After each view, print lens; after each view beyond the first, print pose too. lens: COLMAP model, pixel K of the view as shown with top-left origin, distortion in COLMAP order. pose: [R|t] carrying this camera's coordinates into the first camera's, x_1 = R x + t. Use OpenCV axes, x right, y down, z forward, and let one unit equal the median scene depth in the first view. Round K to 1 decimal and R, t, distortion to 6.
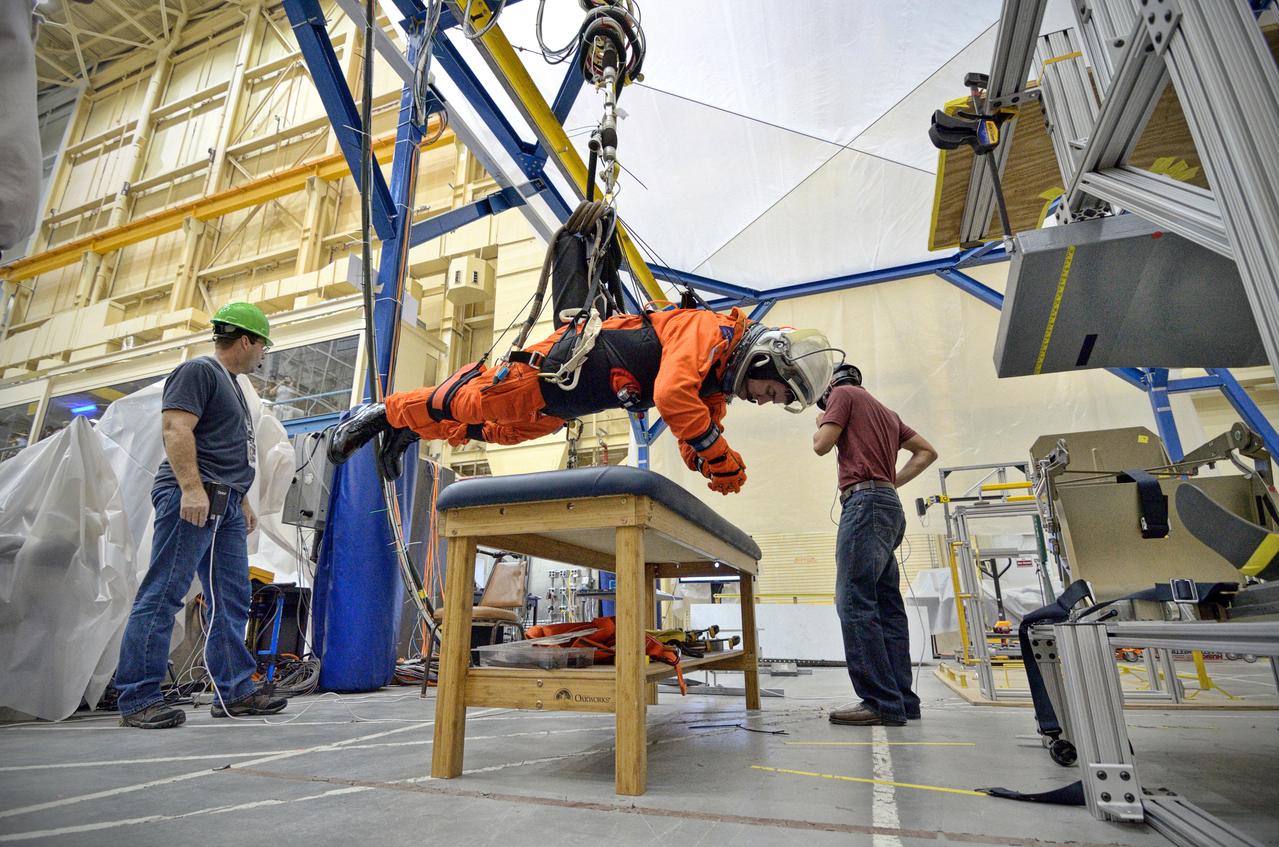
lens RADIAL K [[631.3, 0, 631.0], [0, 631.3, 432.5], [0, 0, 1]] dist [-0.003805, -0.011209]
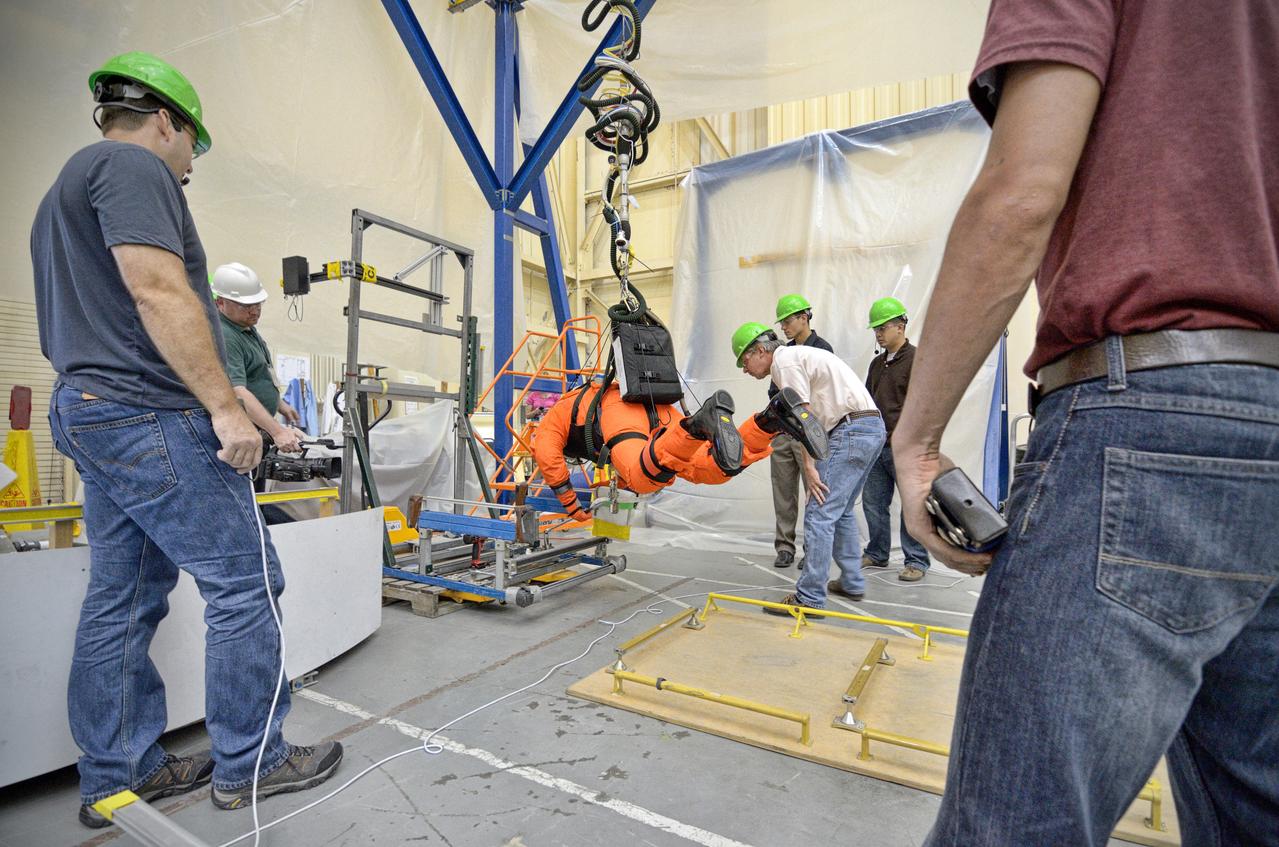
lens RADIAL K [[631.3, 0, 627.1], [0, 631.3, 432.2], [0, 0, 1]] dist [-0.003805, -0.011209]
pose [[0.188981, 0.013377, 0.981890, 0.044827], [-0.299028, 0.953203, 0.044567, 0.096645], [-0.935344, -0.302035, 0.184138, 0.476591]]
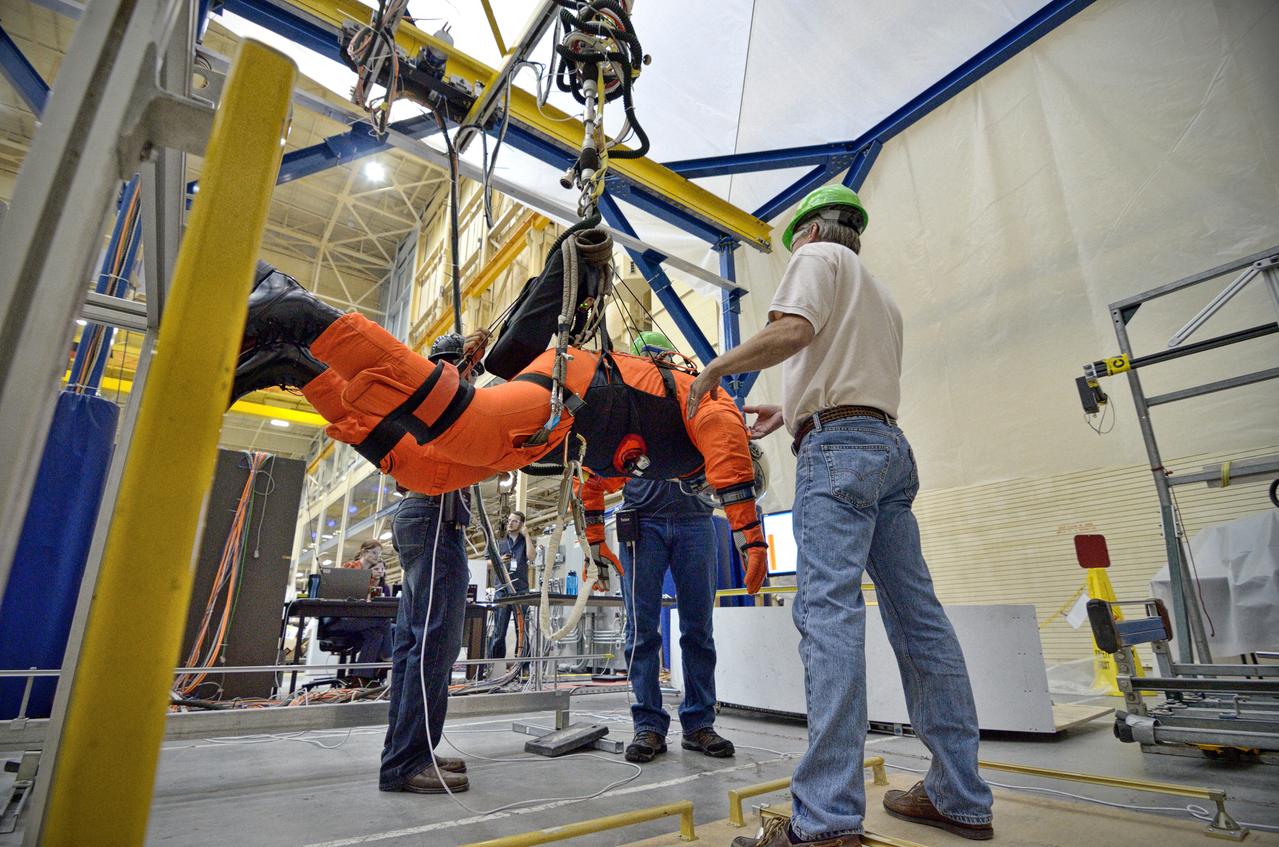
lens RADIAL K [[614.0, 0, 628.0], [0, 614.0, 431.9], [0, 0, 1]] dist [-0.011488, -0.006752]
pose [[0.834739, -0.173892, -0.522468, 0.292324], [0.167529, 0.984048, -0.059861, 0.083062], [0.524543, -0.037560, 0.850555, 0.302260]]
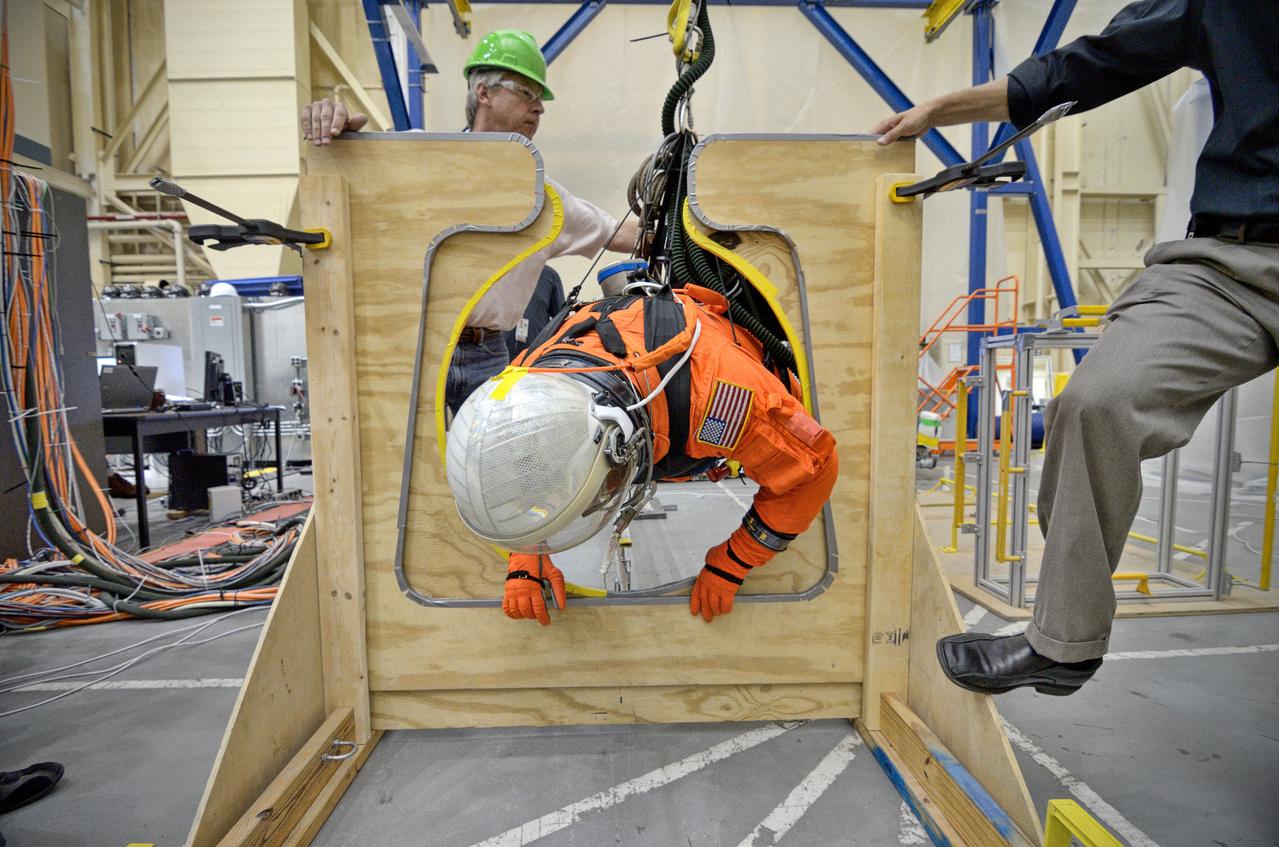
lens RADIAL K [[631.3, 0, 647.4], [0, 631.3, 437.8], [0, 0, 1]] dist [-0.003805, -0.011209]
pose [[0.925916, -0.036707, 0.375942, -0.020906], [-0.104665, 0.931364, 0.348722, 0.003791], [-0.362939, -0.362235, 0.858523, 0.158117]]
